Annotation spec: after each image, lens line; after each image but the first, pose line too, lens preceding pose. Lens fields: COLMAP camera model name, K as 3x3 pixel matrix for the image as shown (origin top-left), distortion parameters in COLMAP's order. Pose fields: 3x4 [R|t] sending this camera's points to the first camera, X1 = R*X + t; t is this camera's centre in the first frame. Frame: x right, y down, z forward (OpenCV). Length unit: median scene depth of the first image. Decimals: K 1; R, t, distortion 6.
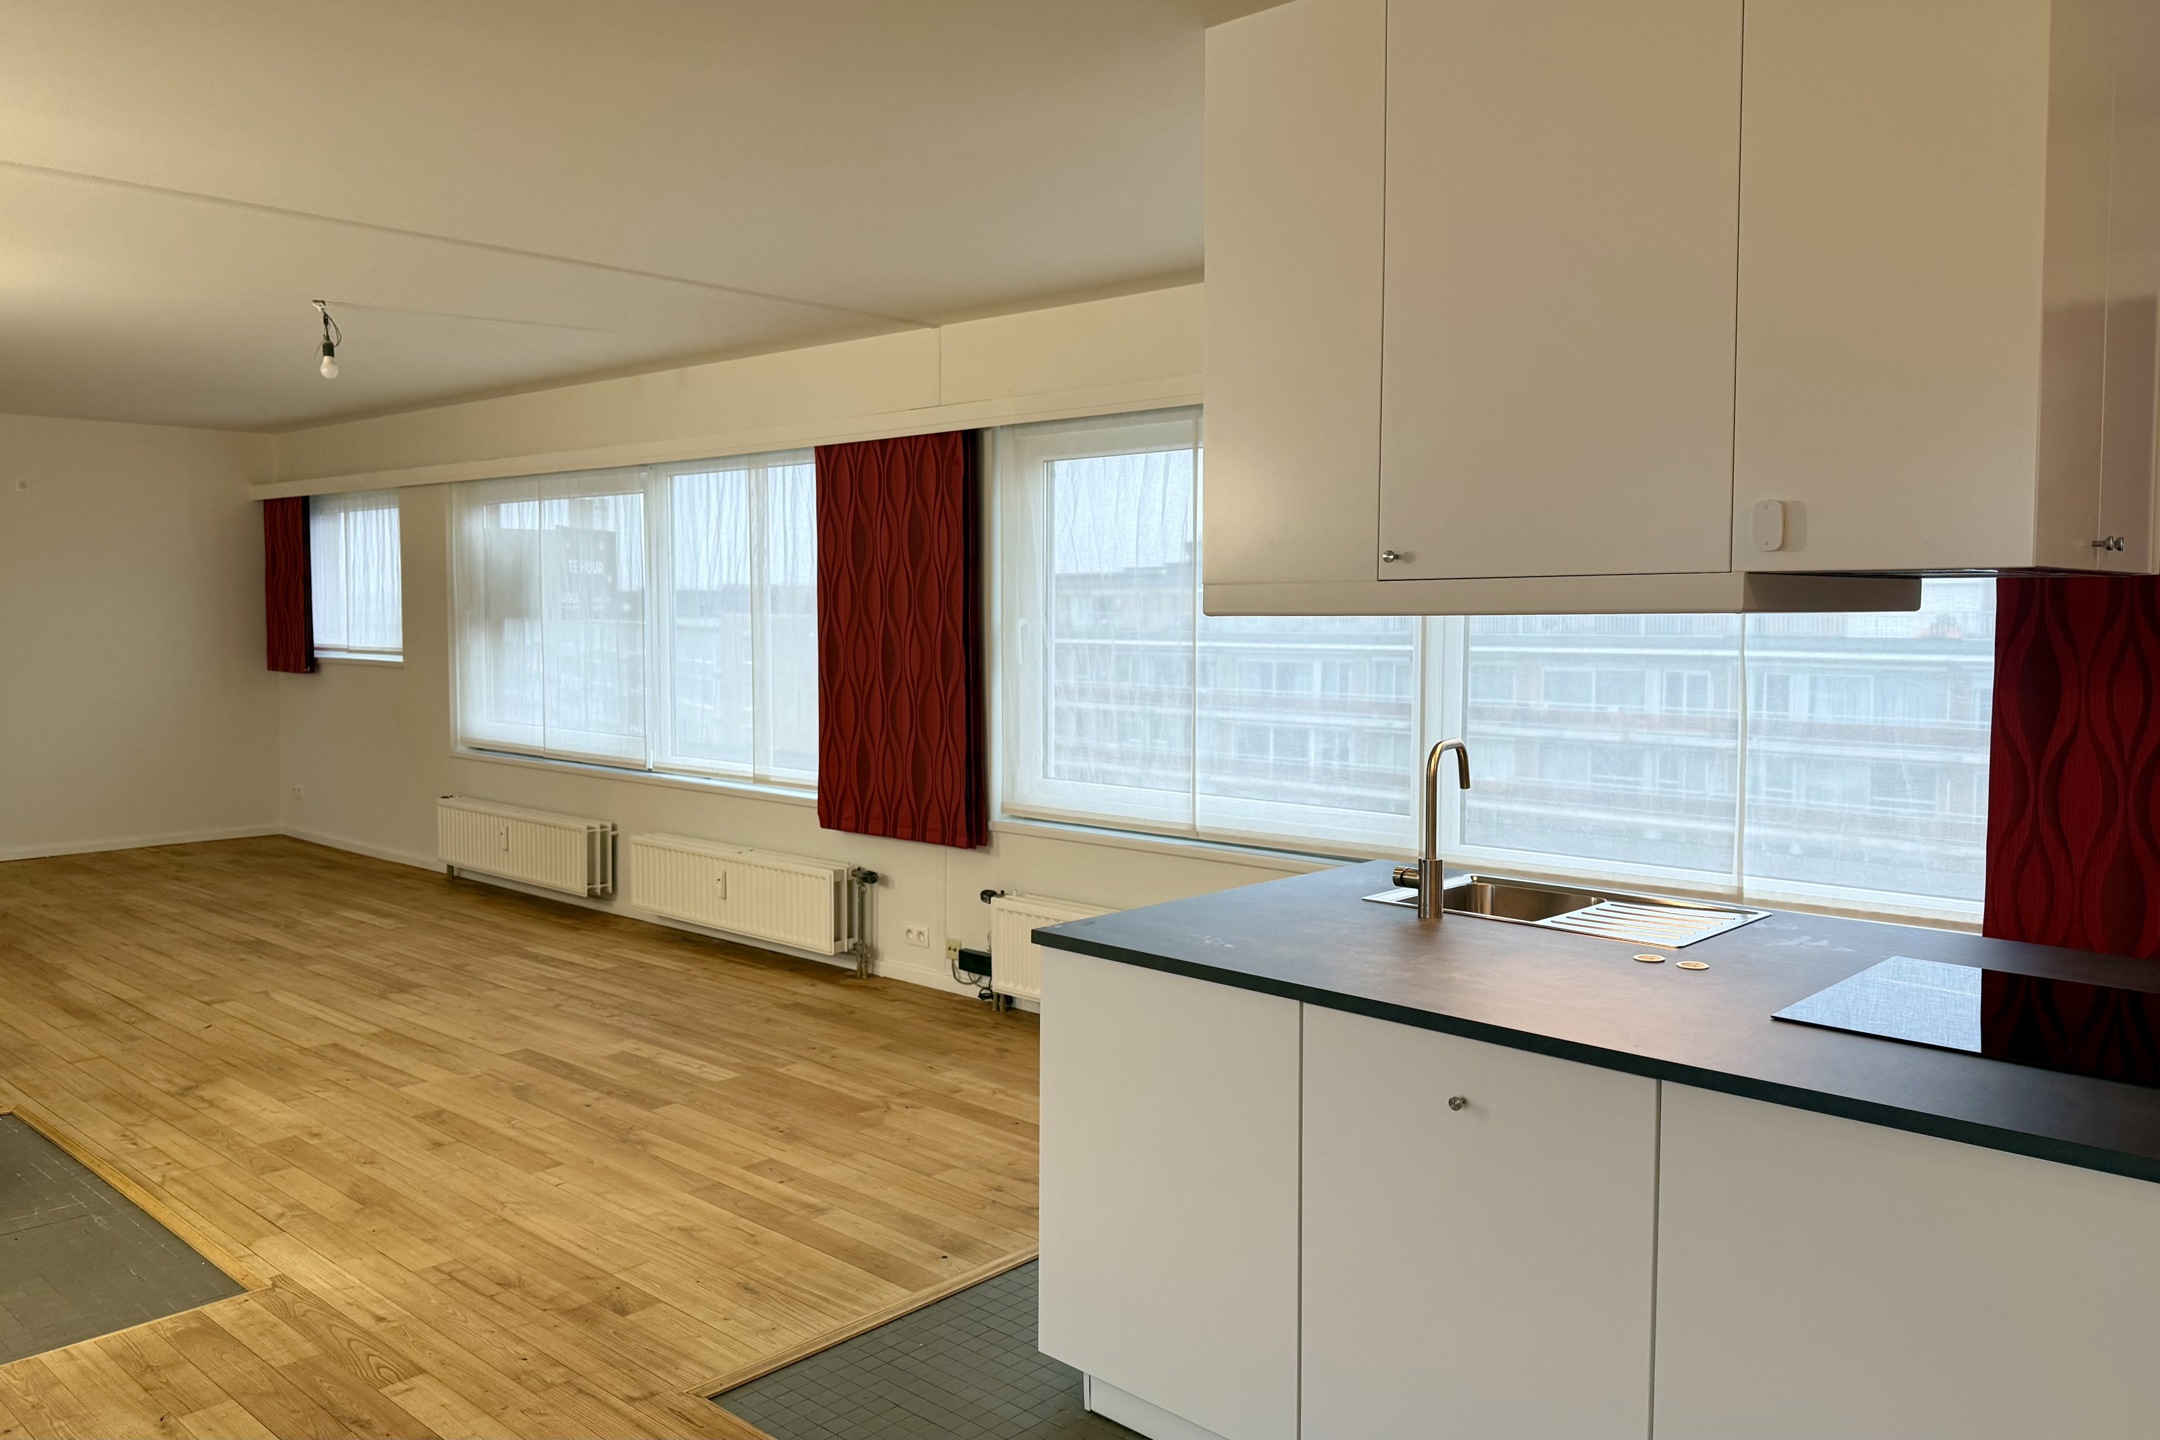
lens RADIAL K [[1611.6, 0, 1080.0], [0, 1611.6, 720.0], [0, 0, 1]] dist [0.135900, -0.217299]
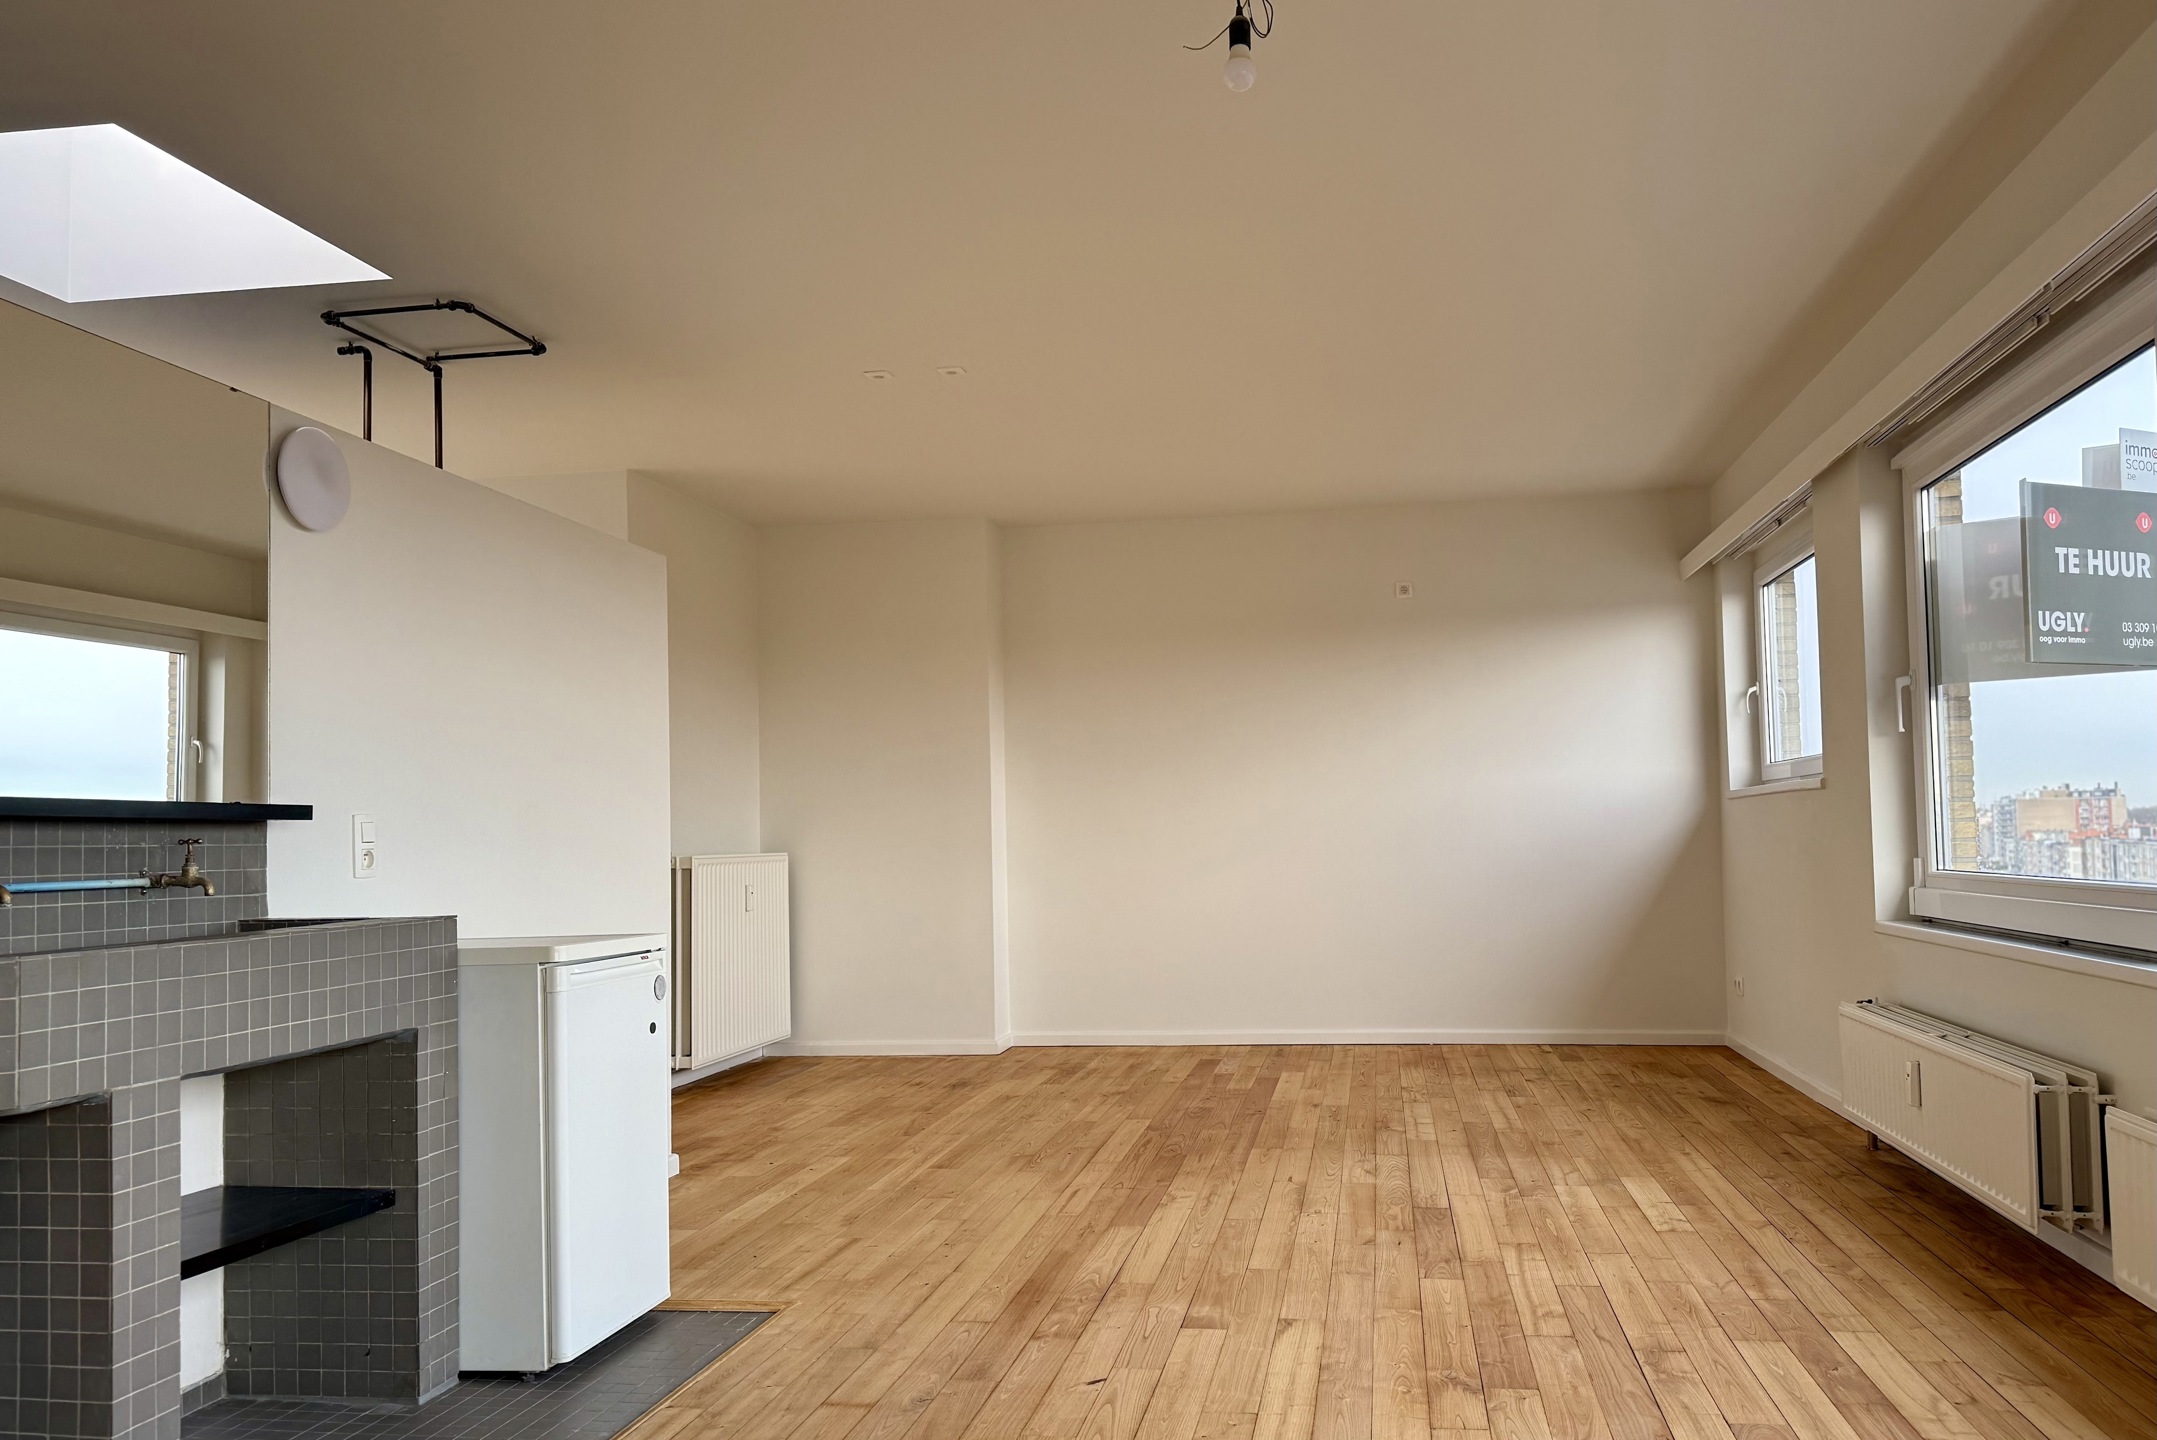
lens RADIAL K [[1613.8, 0, 1141.4], [0, 1613.8, 772.3], [0, 0, 1]] dist [0.026241, -0.034560]
pose [[0.560415, -0.051702, -0.826597, -0.066700], [-0.031457, 0.996001, -0.083625, 0.027532], [0.827615, 0.072867, 0.556547, 0.562912]]
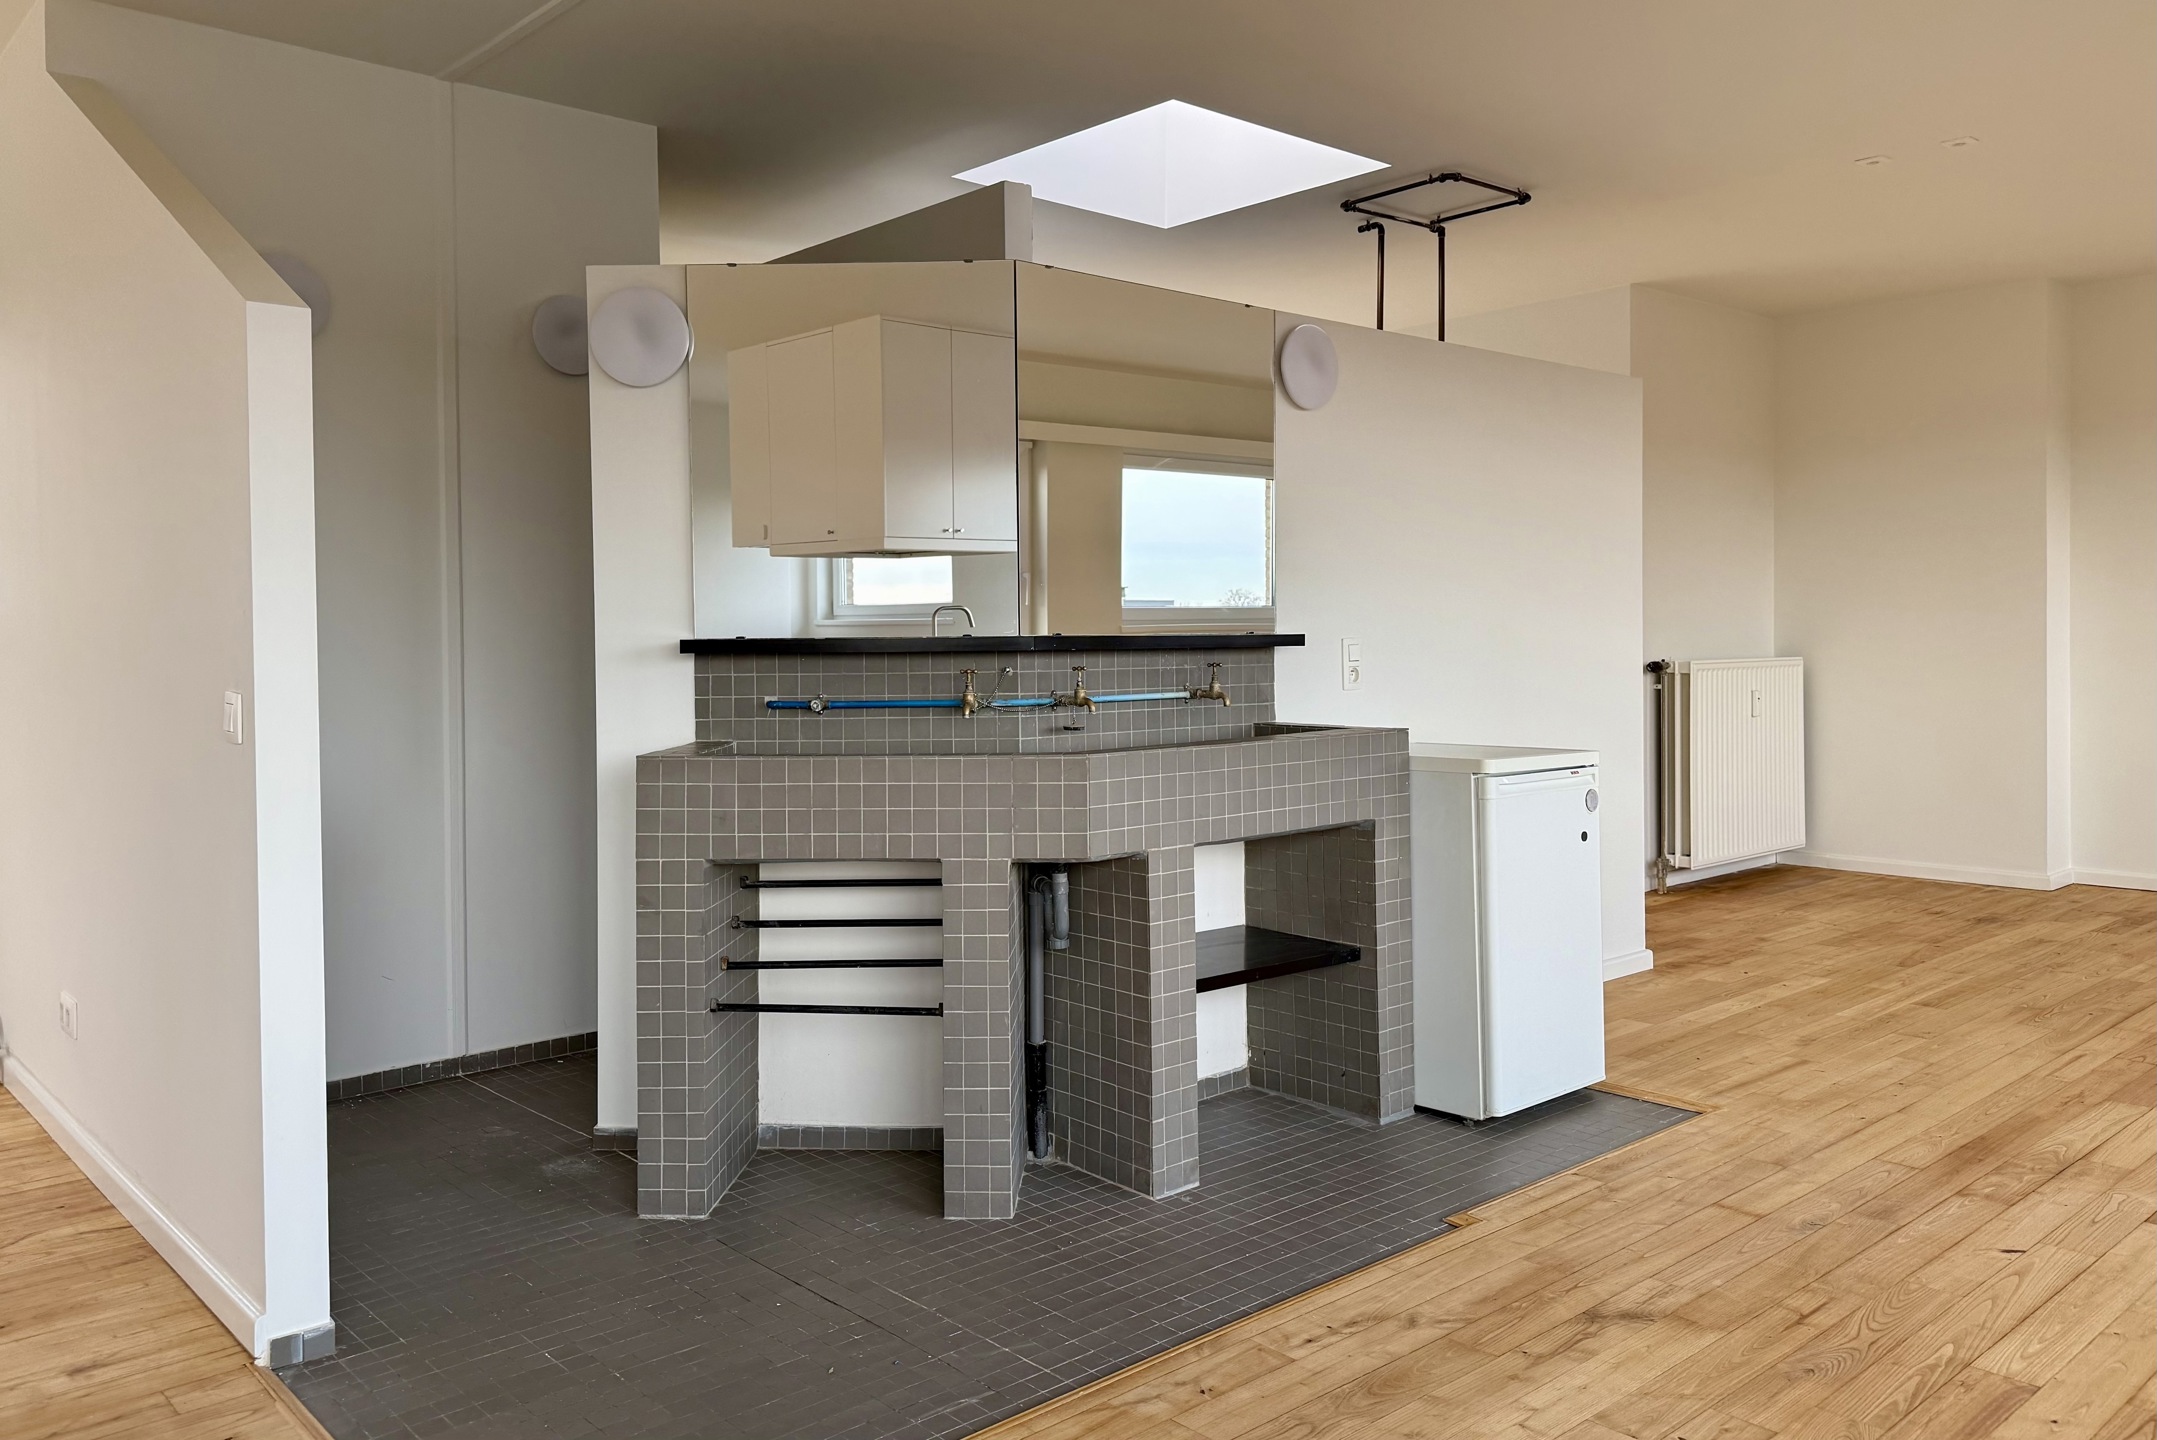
lens RADIAL K [[1618.9, 0, 1078.0], [0, 1618.9, 642.3], [0, 0, 1]] dist [0.077684, -0.078174]
pose [[-0.082196, 0.001451, -0.996615, -0.000772], [-0.061773, 0.998069, 0.006548, 0.010643], [0.994700, 0.062102, -0.081948, 0.590878]]
